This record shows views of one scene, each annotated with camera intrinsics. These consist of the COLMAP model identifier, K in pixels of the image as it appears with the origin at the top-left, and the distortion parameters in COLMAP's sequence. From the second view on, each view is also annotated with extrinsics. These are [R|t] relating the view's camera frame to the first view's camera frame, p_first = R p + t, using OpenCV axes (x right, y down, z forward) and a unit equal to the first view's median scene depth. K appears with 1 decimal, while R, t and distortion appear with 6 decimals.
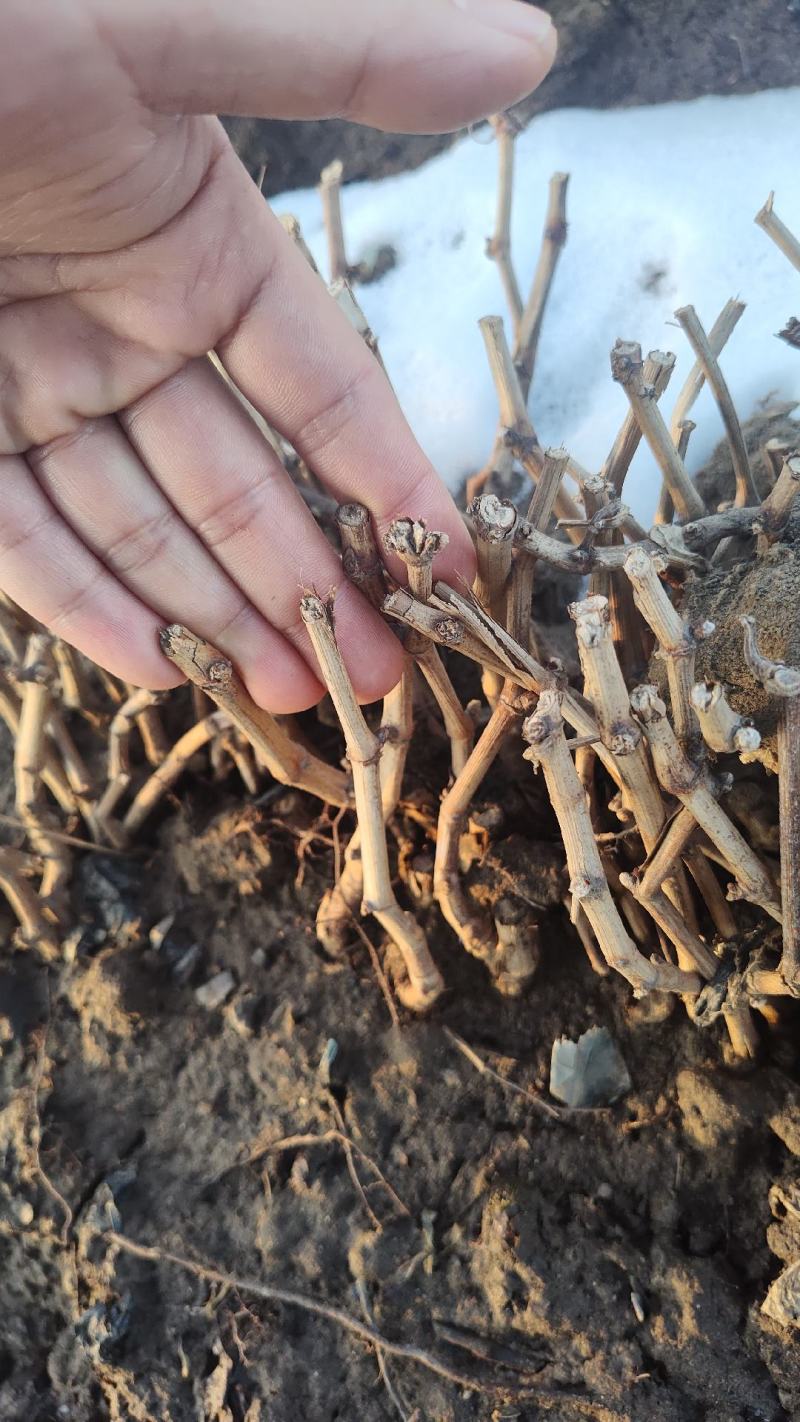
lens RADIAL K [[960.7, 0, 400.0], [0, 960.7, 711.0], [0, 0, 1]] dist [0.032217, -0.042224]
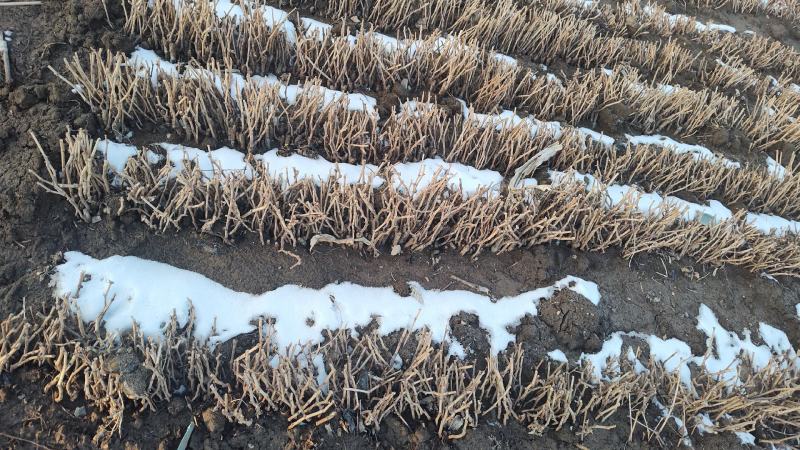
lens RADIAL K [[540.5, 0, 400.0], [0, 540.5, 225.0], [0, 0, 1]] dist [0.032217, -0.042224]
pose [[0.800090, 0.296930, 0.521238, -0.467520], [-0.203690, 0.951752, -0.229518, -0.570054], [-0.564240, 0.077464, 0.821969, -4.112910]]
